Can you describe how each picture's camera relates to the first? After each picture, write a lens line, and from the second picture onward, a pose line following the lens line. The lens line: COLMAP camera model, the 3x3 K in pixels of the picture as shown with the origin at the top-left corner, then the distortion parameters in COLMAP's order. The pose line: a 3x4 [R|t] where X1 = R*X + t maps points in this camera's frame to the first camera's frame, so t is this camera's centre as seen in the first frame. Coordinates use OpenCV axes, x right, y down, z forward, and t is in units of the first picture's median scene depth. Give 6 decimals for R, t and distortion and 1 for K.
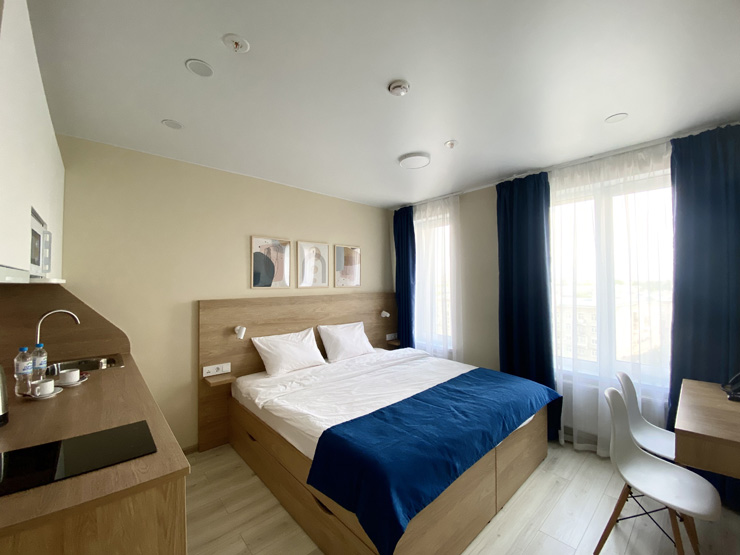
lens RADIAL K [[301.5, 0, 370.0], [0, 301.5, 277.5], [0, 0, 1]] dist [0.027459, -0.000375]
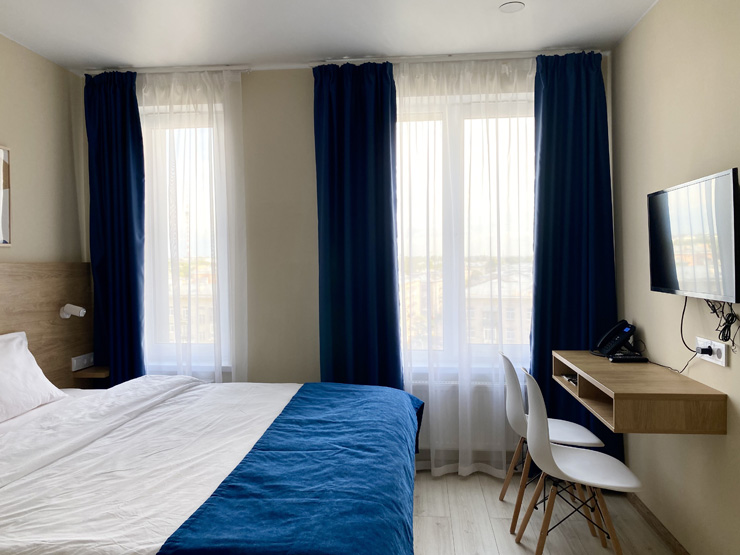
lens RADIAL K [[570.2, 0, 370.3], [0, 570.2, 270.1], [0, 0, 1]] dist [0.125600, -0.160739]
pose [[0.741279, -0.015581, 0.671017, -0.271350], [-0.004795, 0.999582, 0.028507, 0.051042], [-0.671180, -0.024349, 0.740894, 0.122731]]
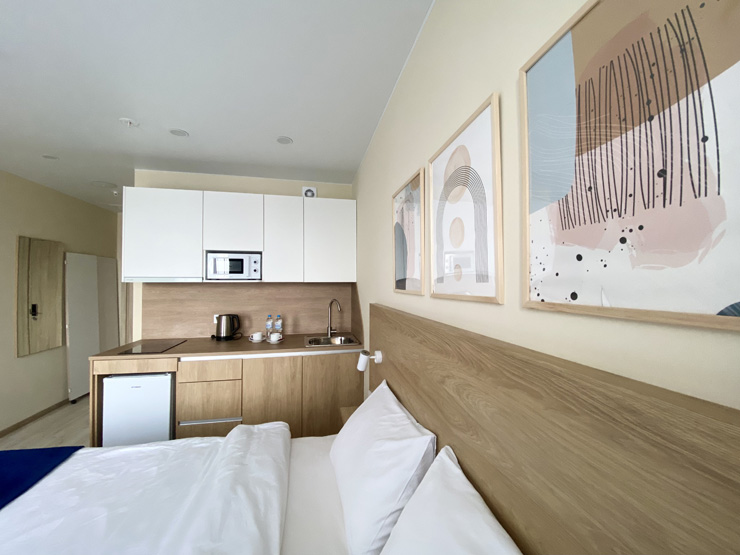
lens RADIAL K [[302.0, 0, 370.0], [0, 302.0, 277.5], [0, 0, 1]] dist [-0.012971, -0.000155]
pose [[-0.500734, -0.008512, -0.865559, 0.104478], [0.018713, 0.999611, -0.020656, 0.021891], [0.865399, -0.026541, -0.500380, 1.263057]]
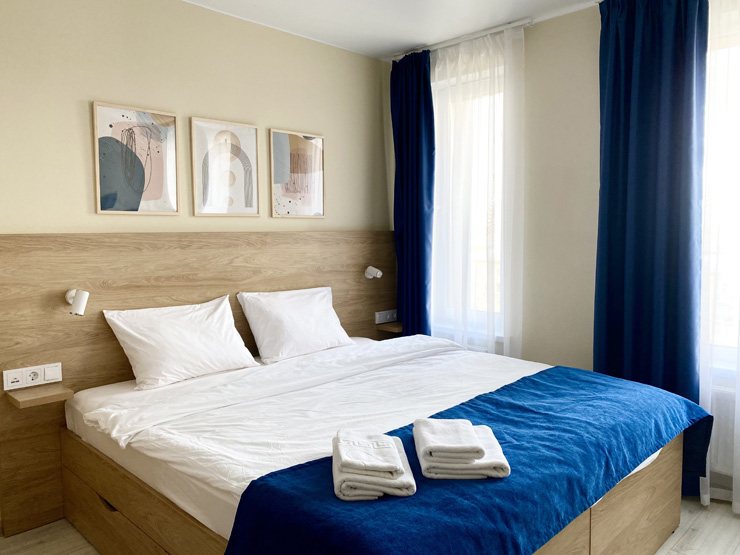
lens RADIAL K [[574.5, 0, 366.7], [0, 574.5, 273.4], [0, 0, 1]] dist [0.014721, 0.005896]
pose [[0.999117, -0.005869, 0.041614, -0.001012], [0.002039, 0.995805, 0.091475, 0.049073], [-0.041976, -0.091309, 0.994937, 0.057646]]
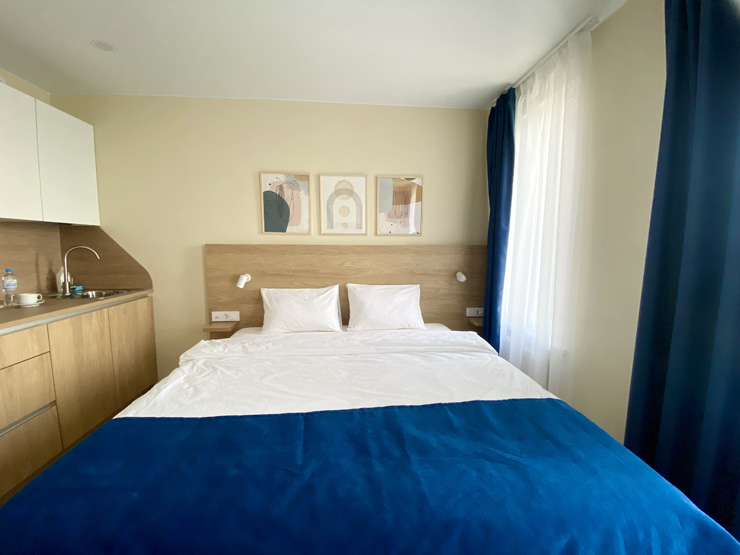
lens RADIAL K [[301.5, 0, 370.0], [0, 301.5, 277.5], [0, 0, 1]] dist [0.027459, -0.000375]
pose [[0.791079, 0.071013, -0.607579, 0.413204], [0.001913, 0.992947, 0.118545, 0.060464], [0.611712, -0.094941, 0.785363, 0.493078]]
